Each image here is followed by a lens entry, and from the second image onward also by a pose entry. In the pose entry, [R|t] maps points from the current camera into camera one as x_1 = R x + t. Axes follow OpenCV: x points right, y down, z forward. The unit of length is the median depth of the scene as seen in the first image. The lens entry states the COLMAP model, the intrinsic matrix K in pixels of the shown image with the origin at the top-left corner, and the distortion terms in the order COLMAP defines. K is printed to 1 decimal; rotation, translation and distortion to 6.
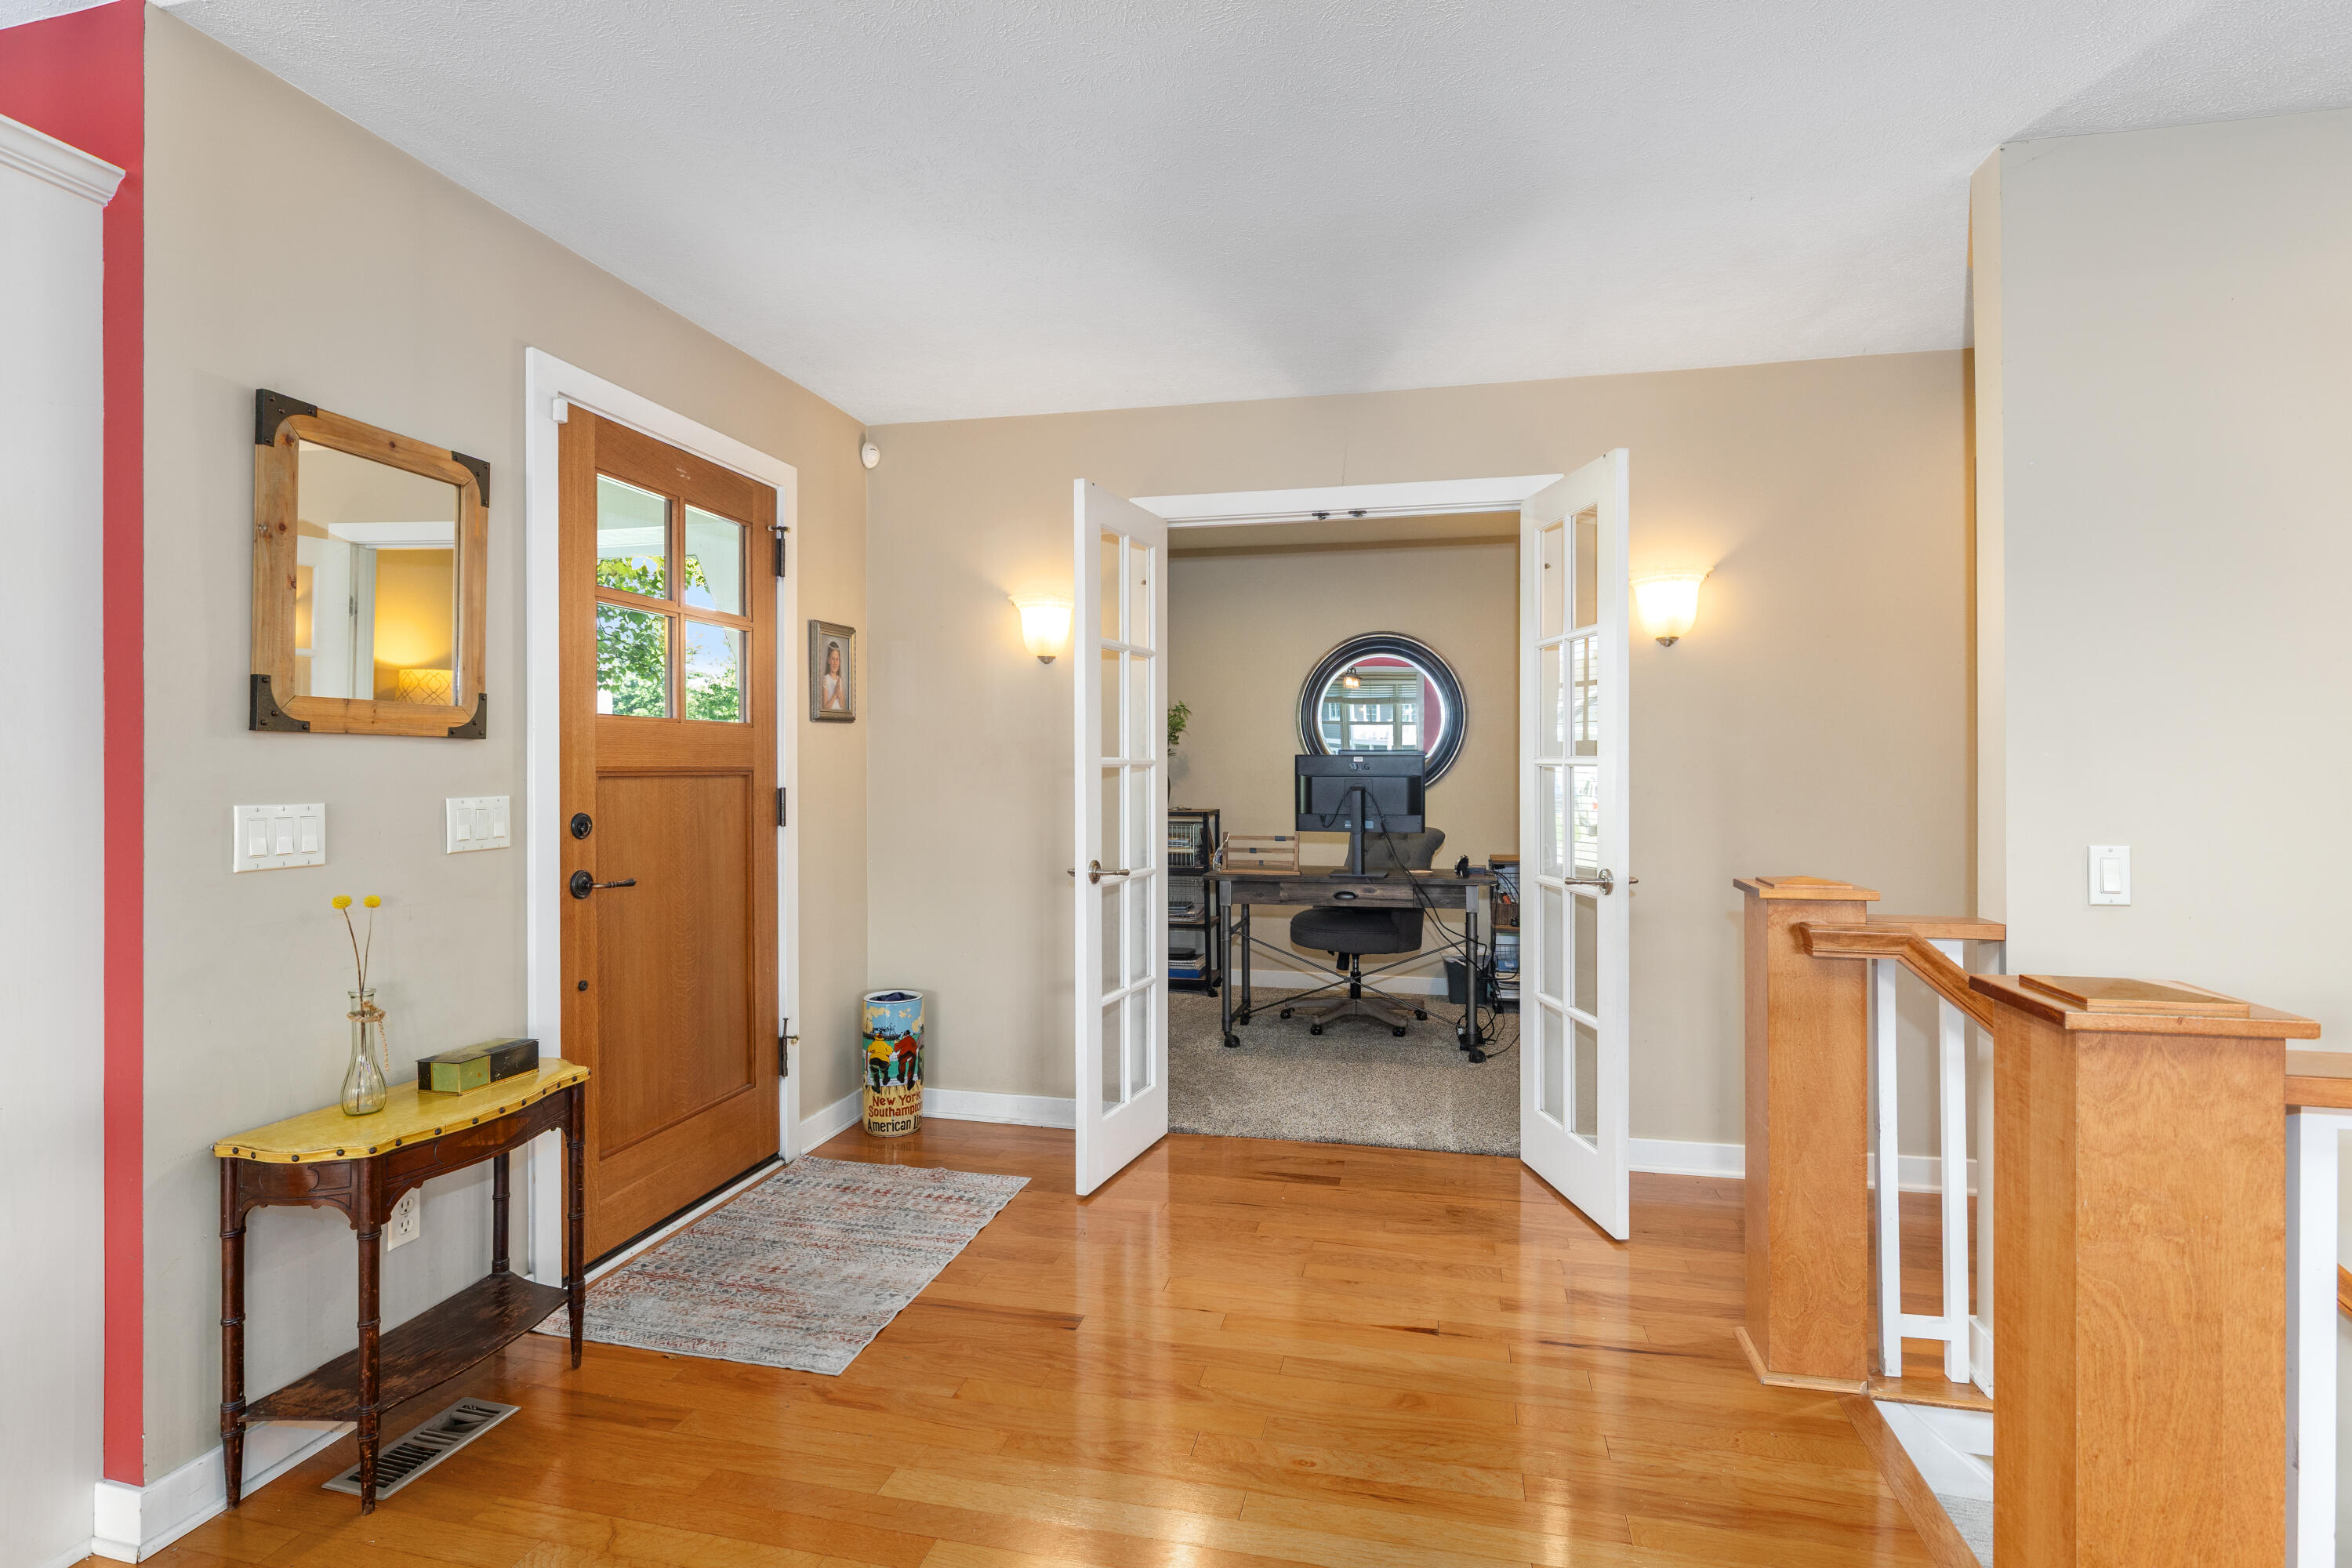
lens RADIAL K [[1135.6, 0, 1175.1], [0, 1135.6, 762.6], [0, 0, 1]] dist [-0.002298, -0.000436]
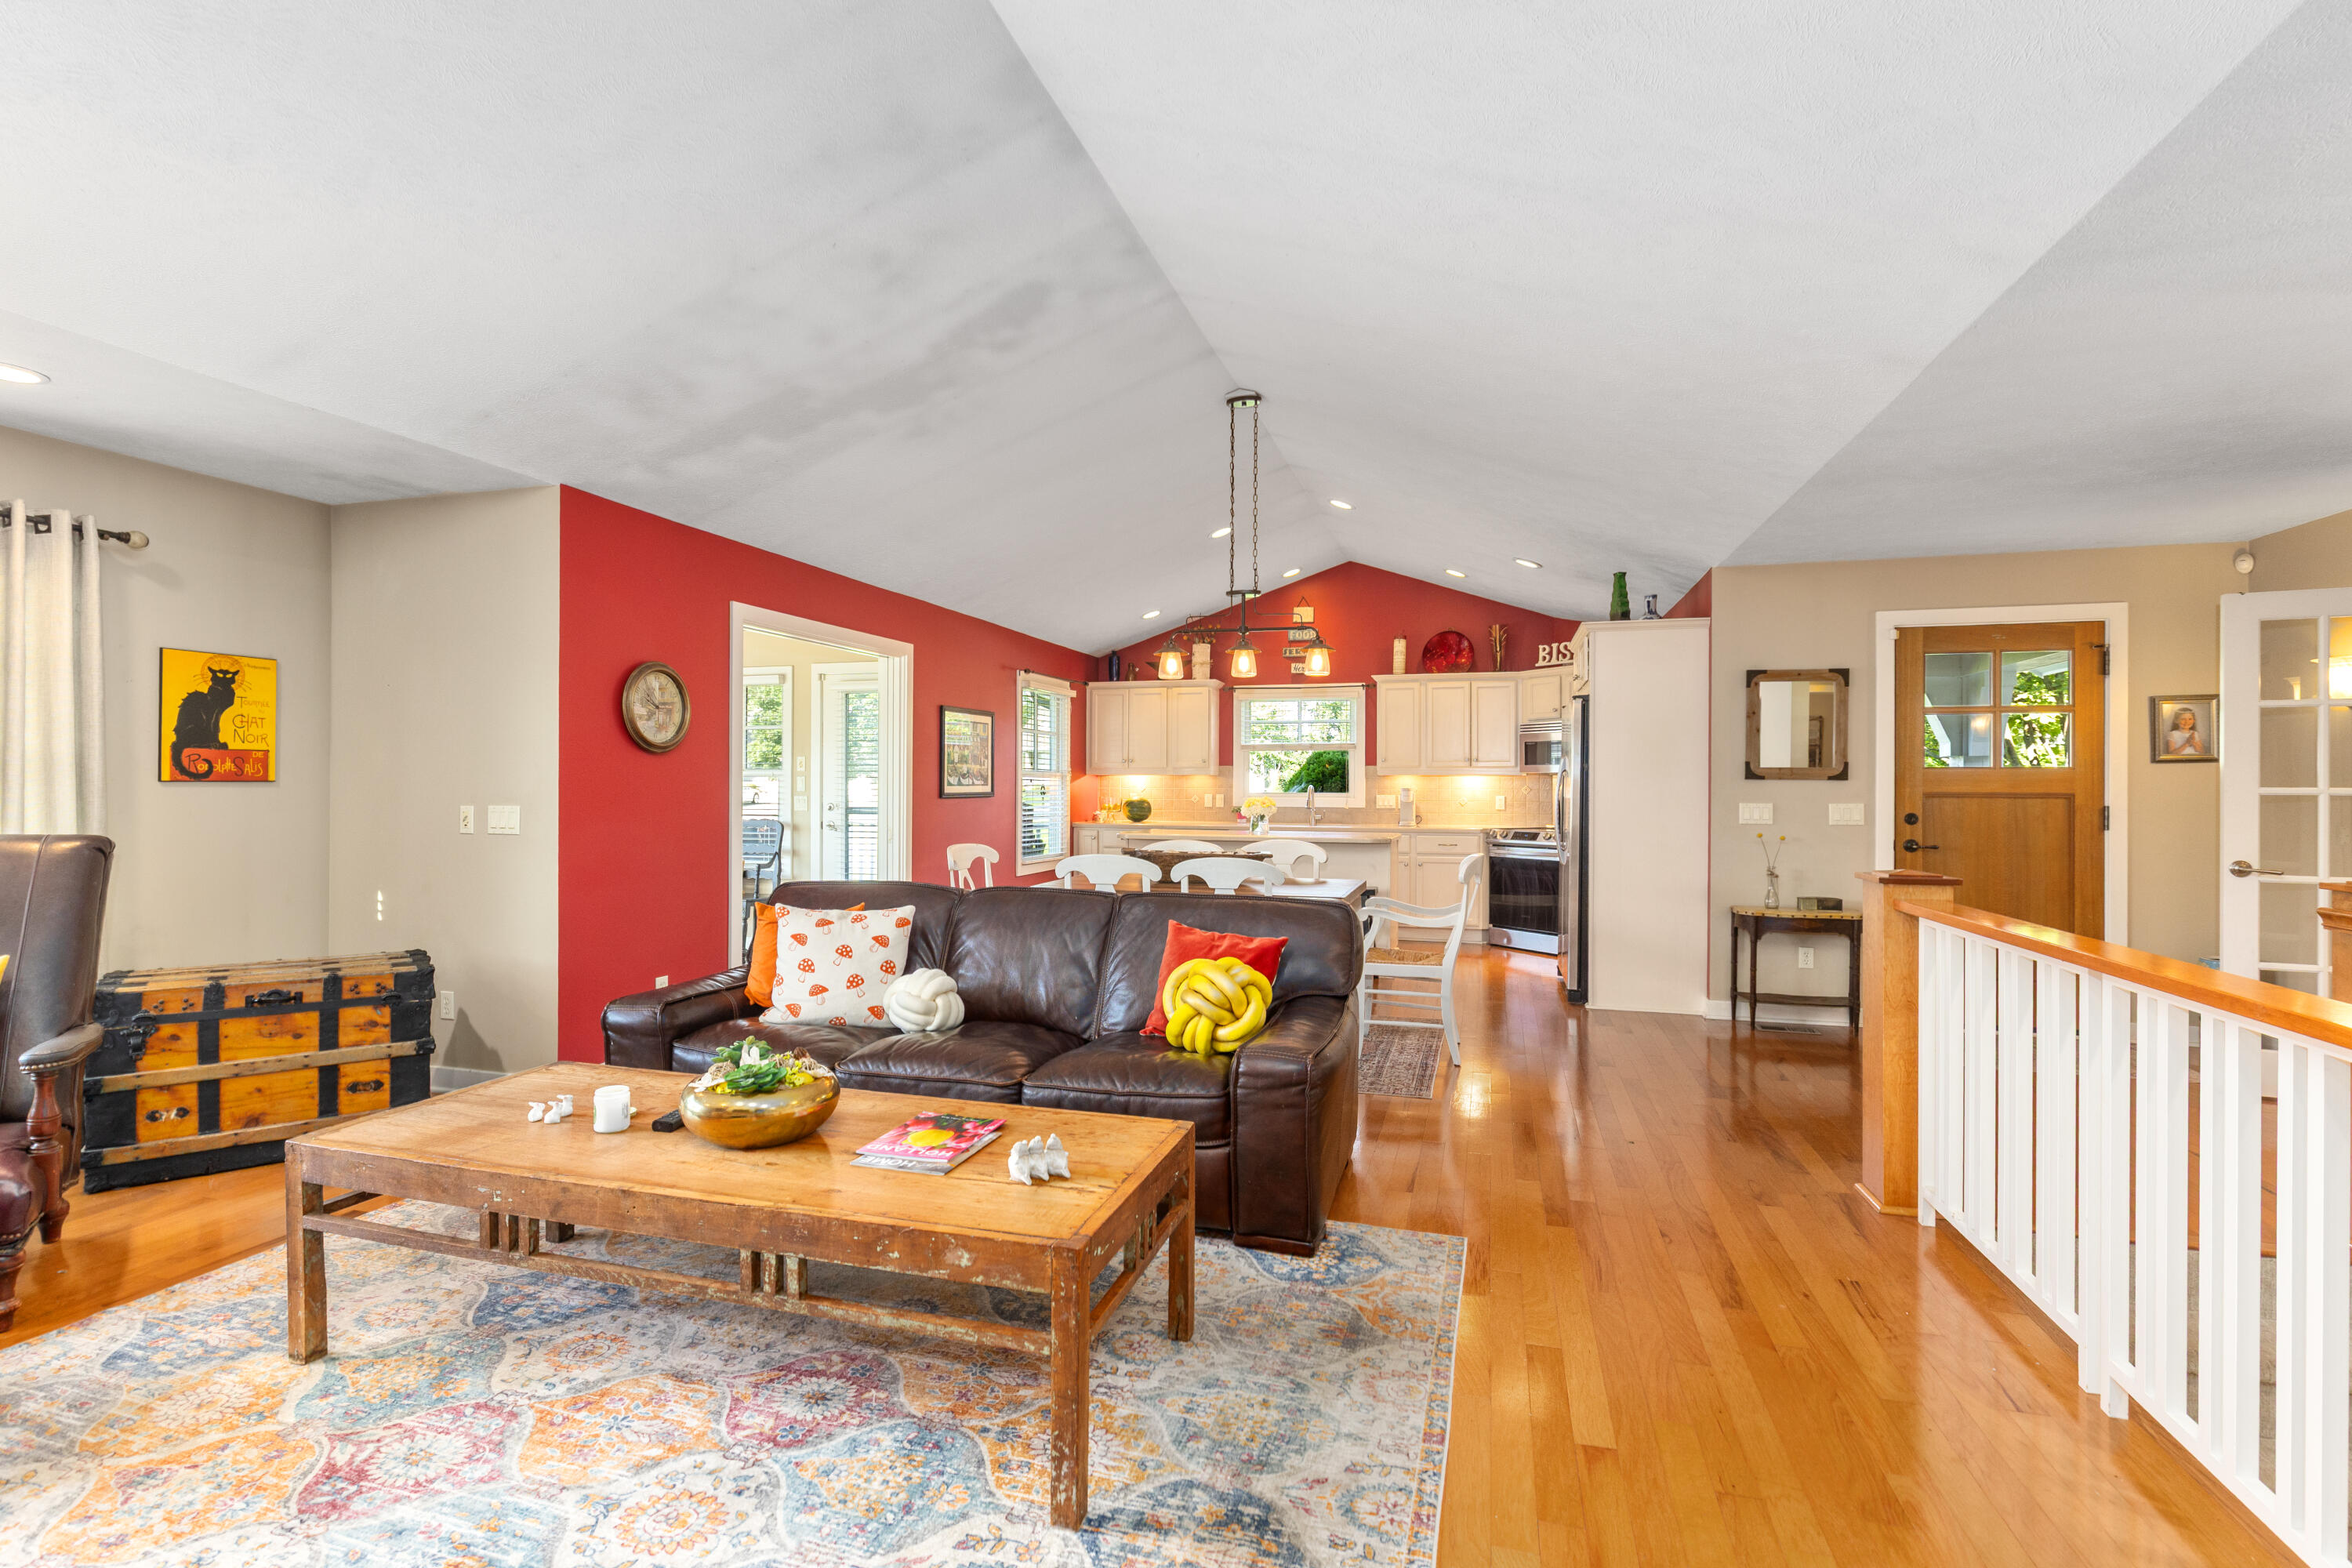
lens RADIAL K [[1078.8, 0, 1176.0], [0, 1078.8, 784.0], [0, 0, 1]] dist [0.002041, 0.000089]
pose [[-0.060827, -0.001383, -0.998147, 1.257654], [-0.002181, 0.999997, -0.001253, -0.004410], [0.998146, 0.002100, -0.060829, -0.217326]]
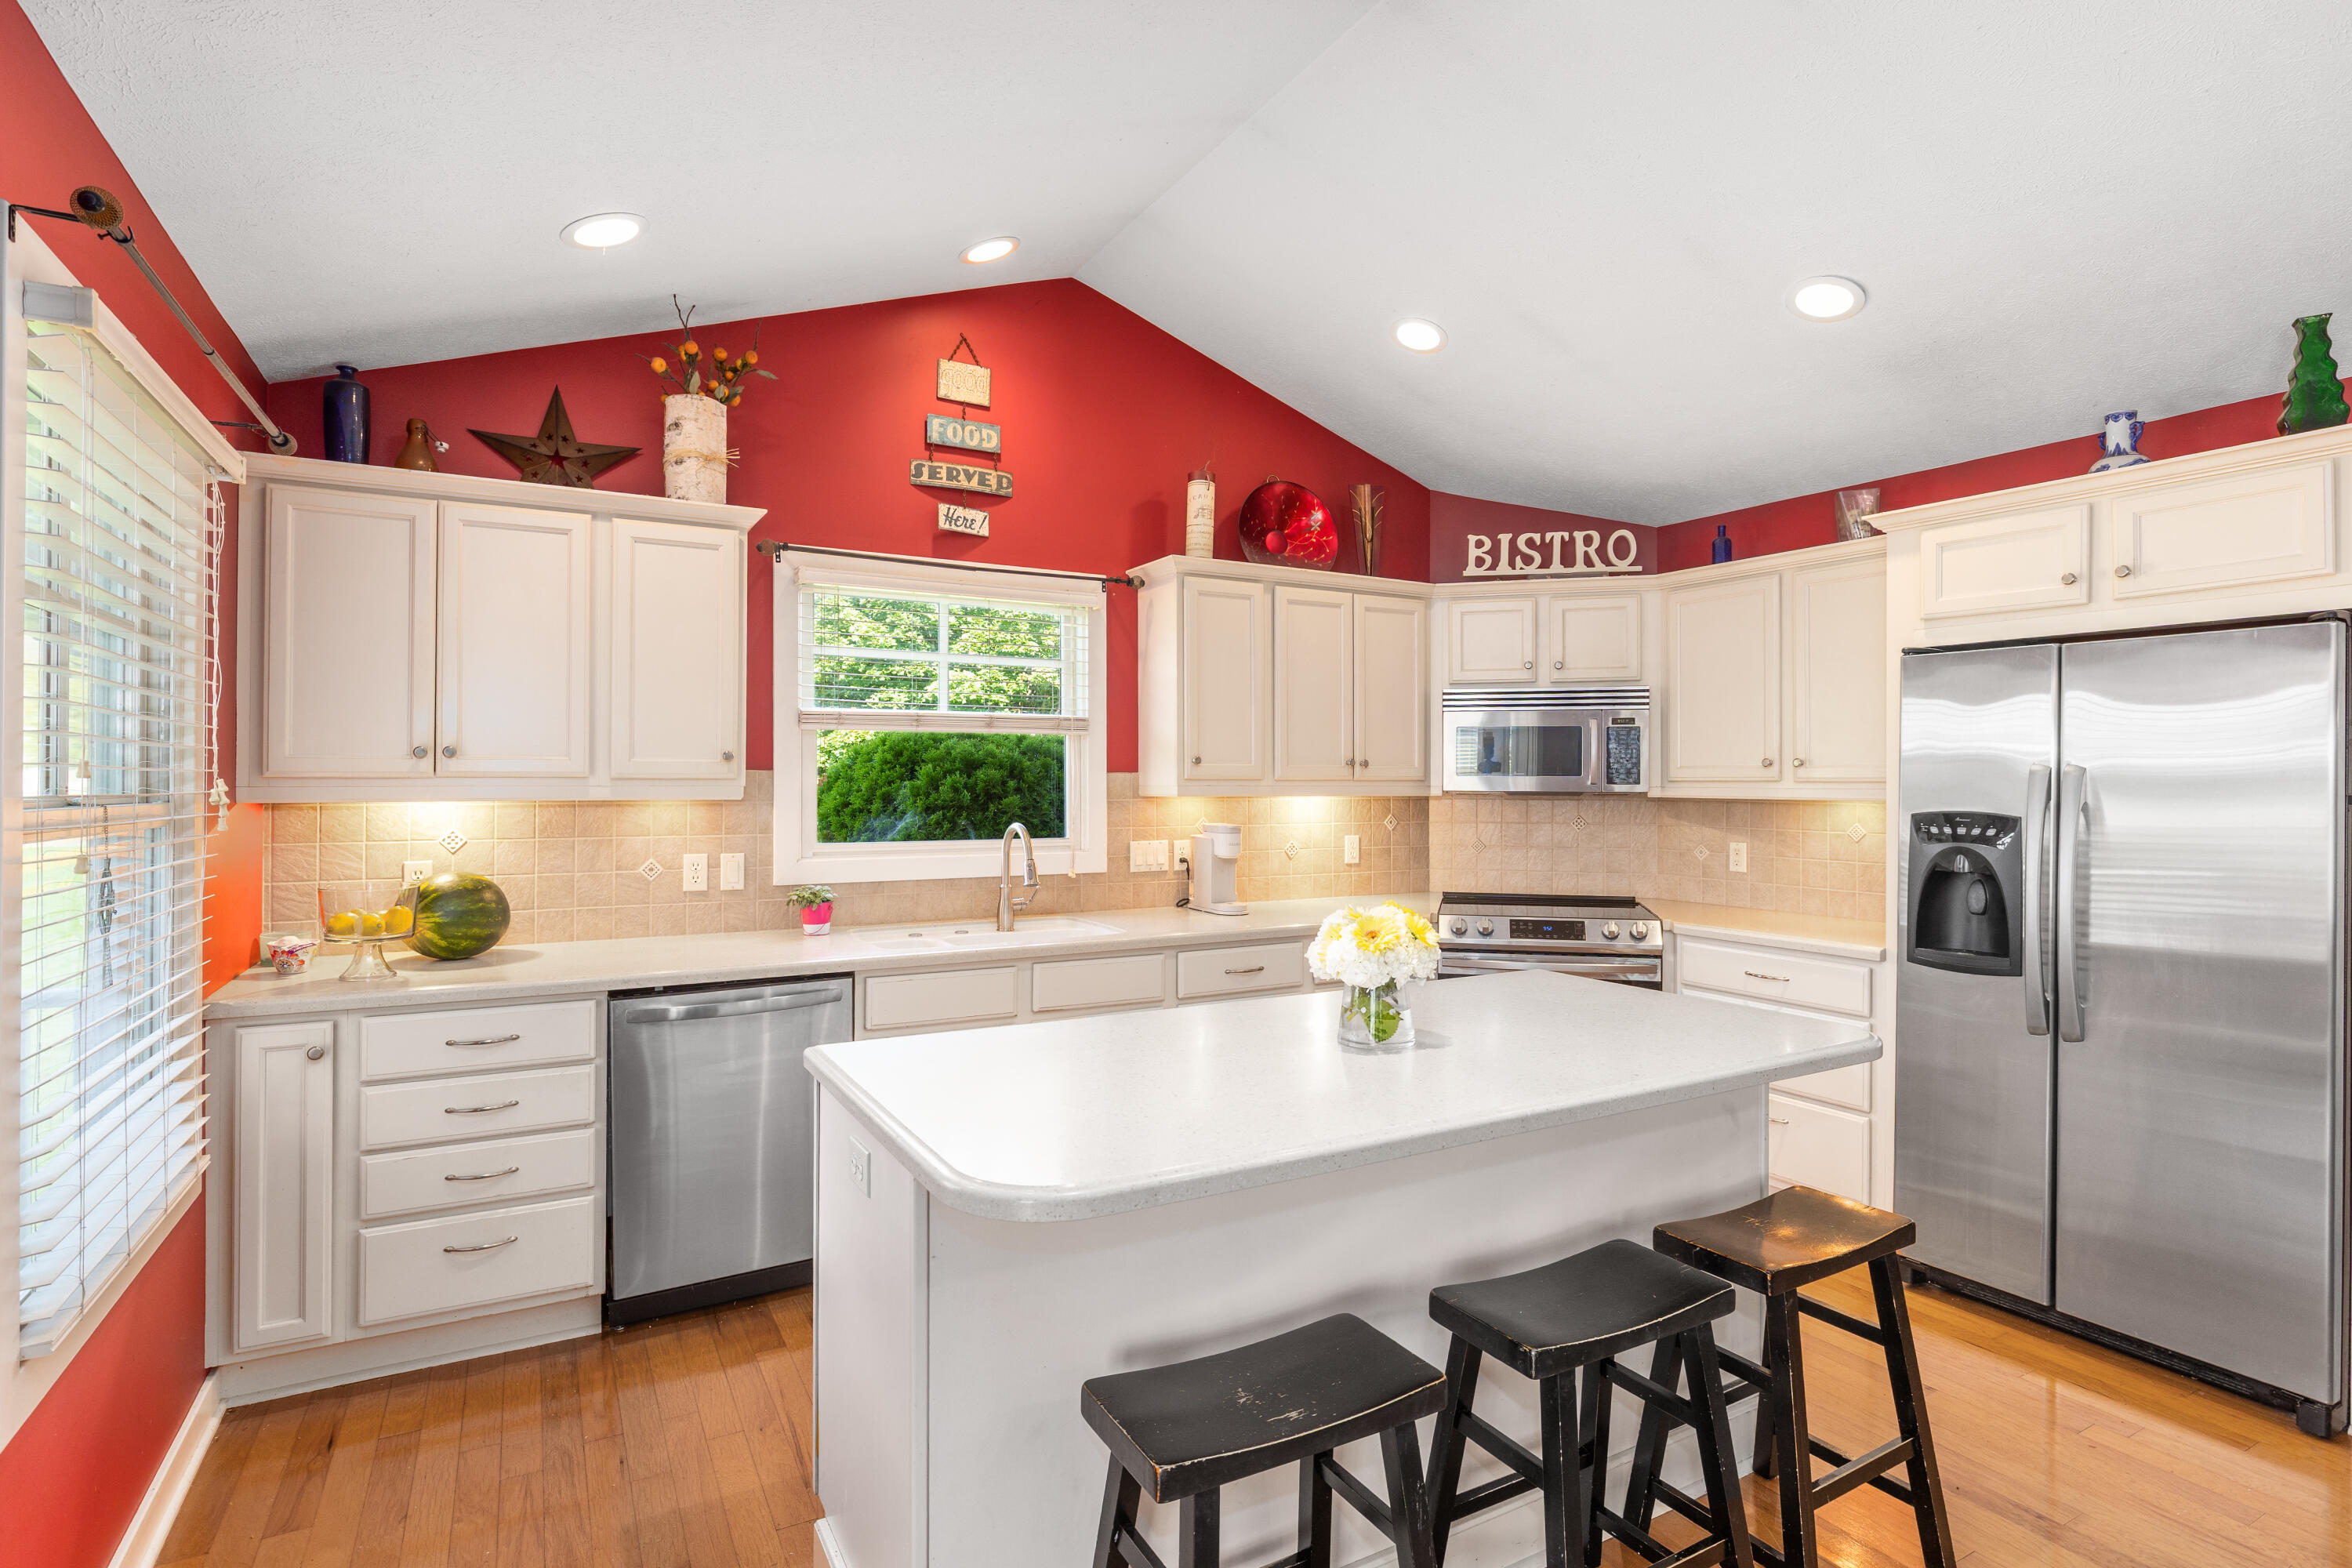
lens RADIAL K [[1176.7, 0, 1170.1], [0, 1176.7, 774.9], [0, 0, 1]] dist [-0.000564, 0.000028]
pose [[0.673969, -0.000314, -0.738759, -0.500601], [-0.002519, 0.999993, -0.002724, -0.048674], [0.738755, 0.003697, 0.673964, -0.692777]]
